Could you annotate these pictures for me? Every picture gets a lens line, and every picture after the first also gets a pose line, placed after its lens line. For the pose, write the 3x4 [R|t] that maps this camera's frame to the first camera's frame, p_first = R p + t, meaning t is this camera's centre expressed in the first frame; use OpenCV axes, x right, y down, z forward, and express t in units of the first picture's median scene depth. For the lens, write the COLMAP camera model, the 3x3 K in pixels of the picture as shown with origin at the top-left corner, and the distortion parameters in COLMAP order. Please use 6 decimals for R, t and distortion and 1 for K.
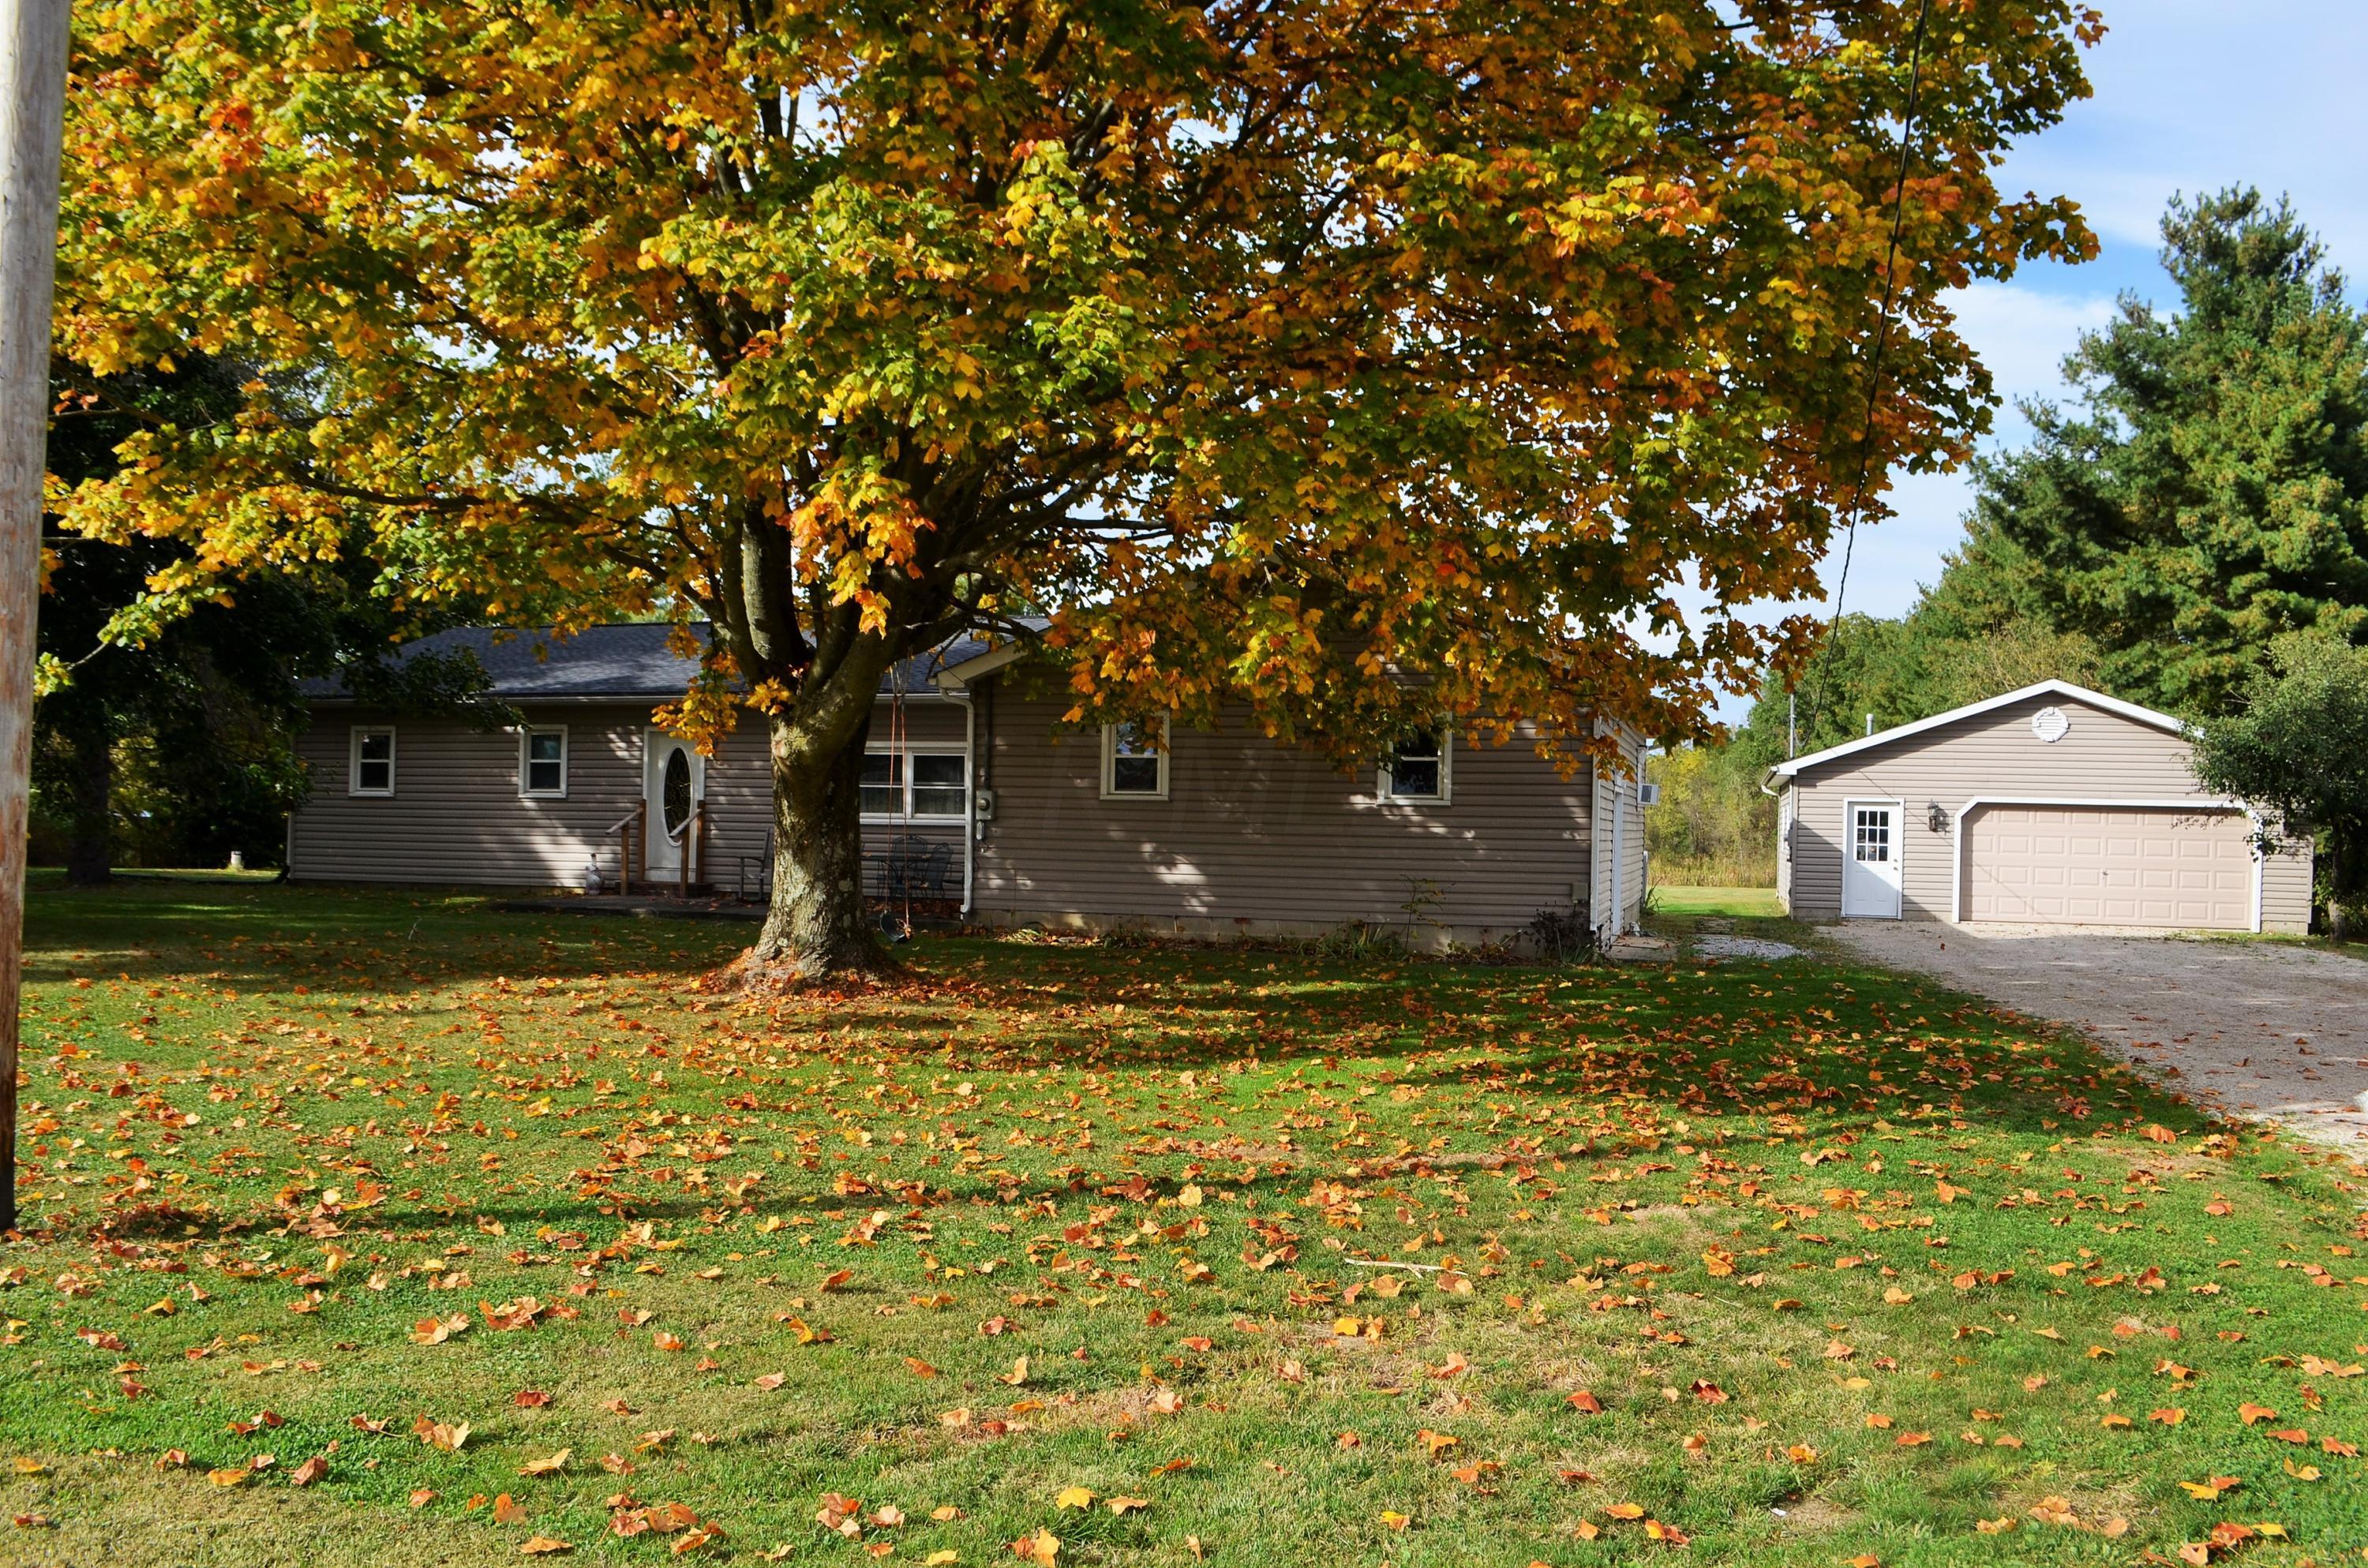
lens RADIAL K [[1873.5, 0, 1205.6], [0, 1873.5, 832.0], [0, 0, 1]] dist [-0.081506, 0.008466]
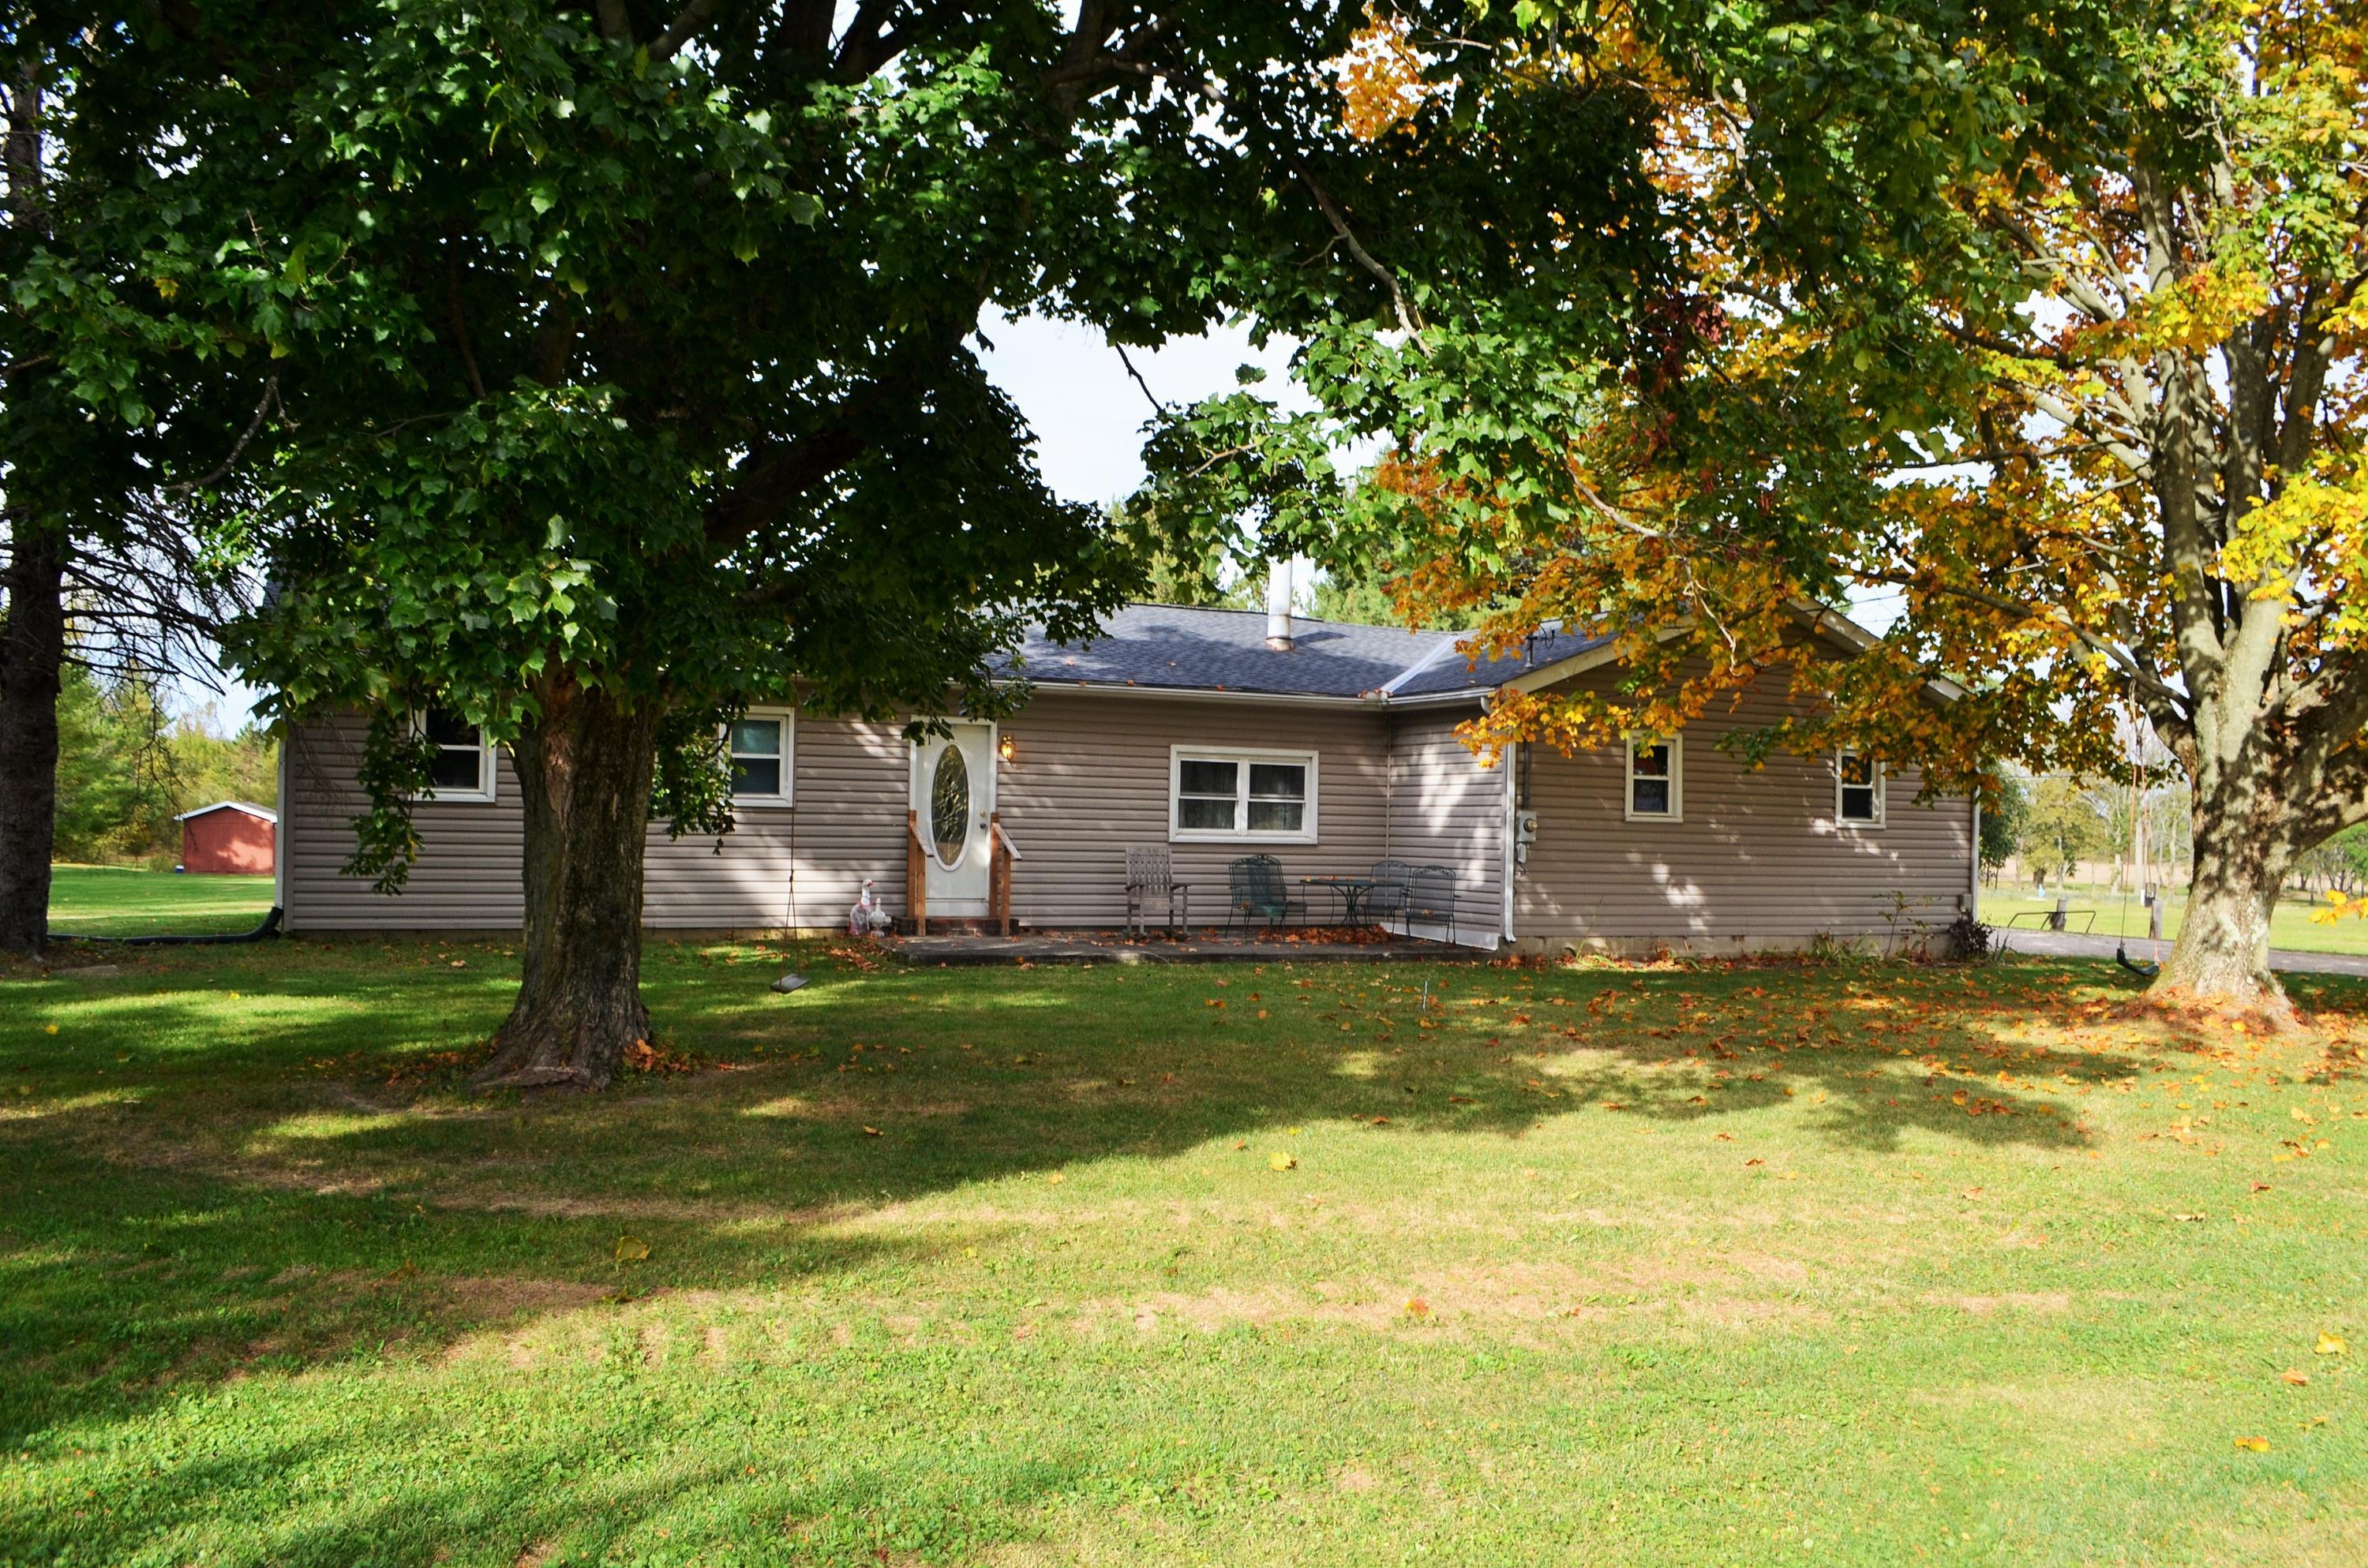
lens RADIAL K [[1873.5, 0, 1205.6], [0, 1873.5, 832.0], [0, 0, 1]] dist [-0.081506, 0.008466]
pose [[0.746170, -0.005007, 0.665736, -0.759278], [-0.005500, 0.999891, 0.013685, -0.020770], [-0.665732, -0.013873, 0.746062, 0.356034]]
